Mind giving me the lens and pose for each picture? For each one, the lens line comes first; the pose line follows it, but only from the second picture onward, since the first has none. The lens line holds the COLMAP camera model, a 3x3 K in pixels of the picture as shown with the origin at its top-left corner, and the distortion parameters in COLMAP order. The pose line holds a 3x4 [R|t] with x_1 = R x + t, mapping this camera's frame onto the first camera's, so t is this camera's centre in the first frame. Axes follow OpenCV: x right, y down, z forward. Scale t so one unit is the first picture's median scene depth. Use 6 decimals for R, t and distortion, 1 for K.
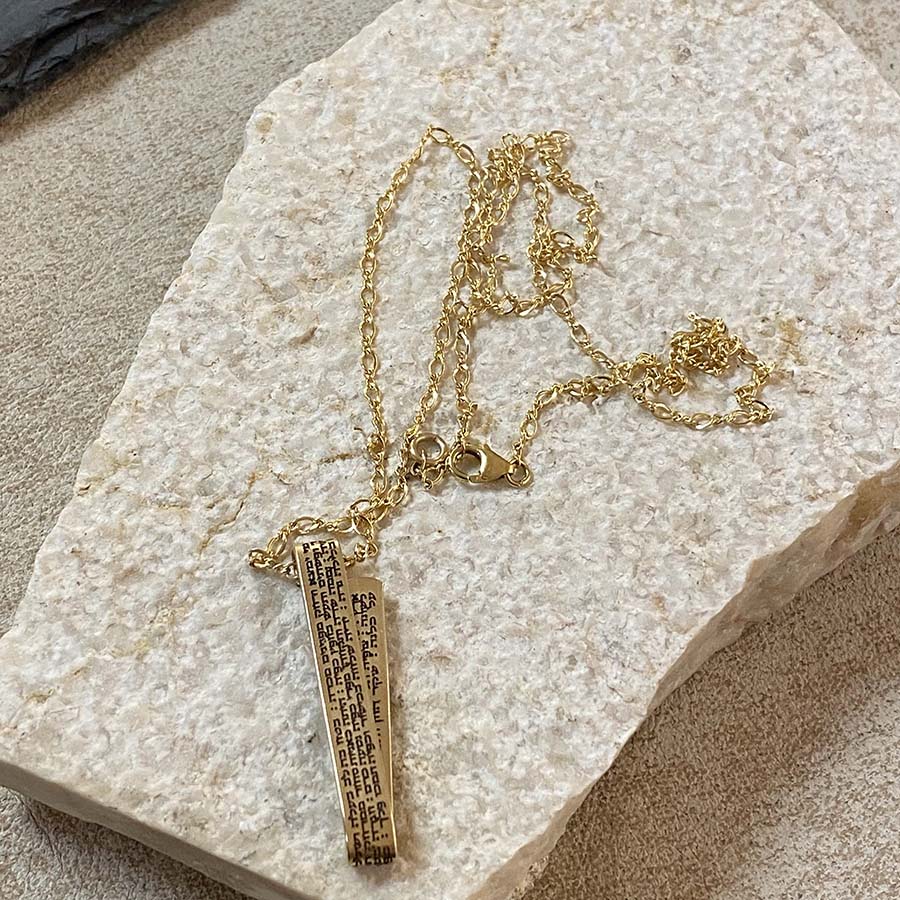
lens RADIAL K [[1887.7, 0, 447.8], [0, 1887.7, 424.5], [0, 0, 1]] dist [0.199830, -0.481890]
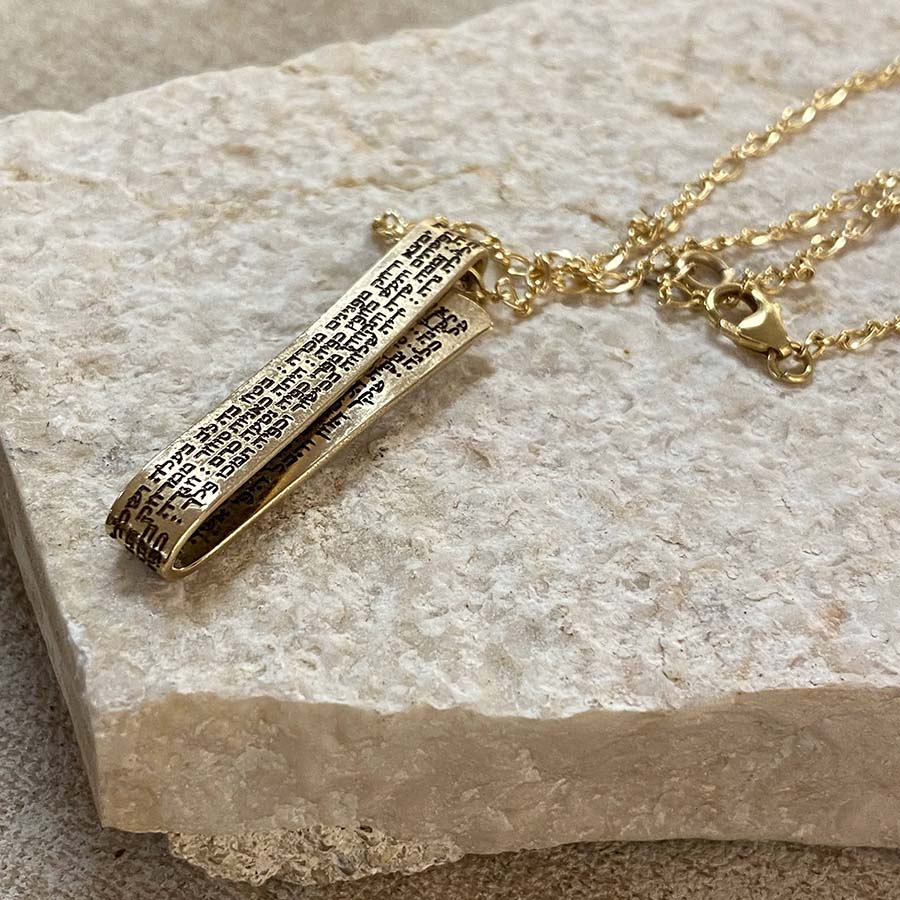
lens RADIAL K [[1887.7, 0, 447.8], [0, 1887.7, 424.5], [0, 0, 1]] dist [0.199830, -0.481890]
pose [[0.718382, 0.530599, -0.449880, 0.261400], [-0.639312, 0.758509, -0.126271, 0.202657], [0.274239, 0.378324, 0.884118, 0.466149]]
